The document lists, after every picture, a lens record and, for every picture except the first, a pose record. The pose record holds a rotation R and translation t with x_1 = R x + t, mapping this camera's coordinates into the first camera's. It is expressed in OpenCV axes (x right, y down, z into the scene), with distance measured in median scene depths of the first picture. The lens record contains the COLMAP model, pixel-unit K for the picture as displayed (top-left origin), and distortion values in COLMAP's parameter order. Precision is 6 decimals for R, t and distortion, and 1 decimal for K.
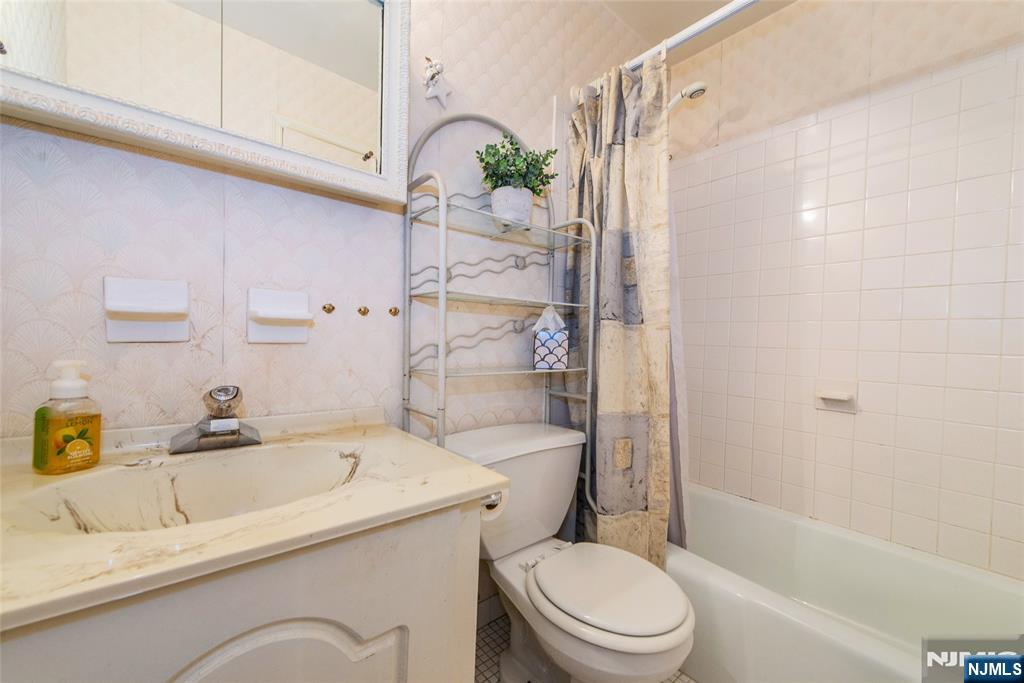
lens RADIAL K [[404.8, 0, 506.1], [0, 404.8, 338.6], [0, 0, 1]] dist [0.034237, 0.000028]
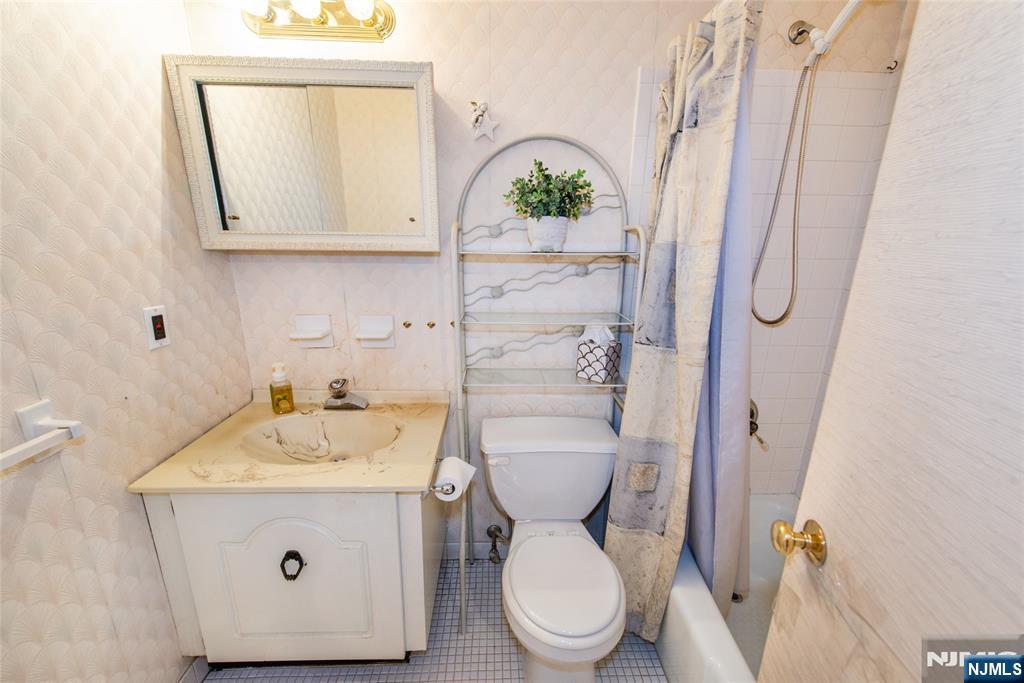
lens RADIAL K [[404.8, 0, 506.1], [0, 404.8, 338.6], [0, 0, 1]] dist [0.034237, 0.000028]
pose [[0.784678, 0.131809, -0.605728, 0.590232], [0.008556, 0.974737, 0.223190, -0.279512], [0.619844, -0.180315, 0.763727, 0.082103]]
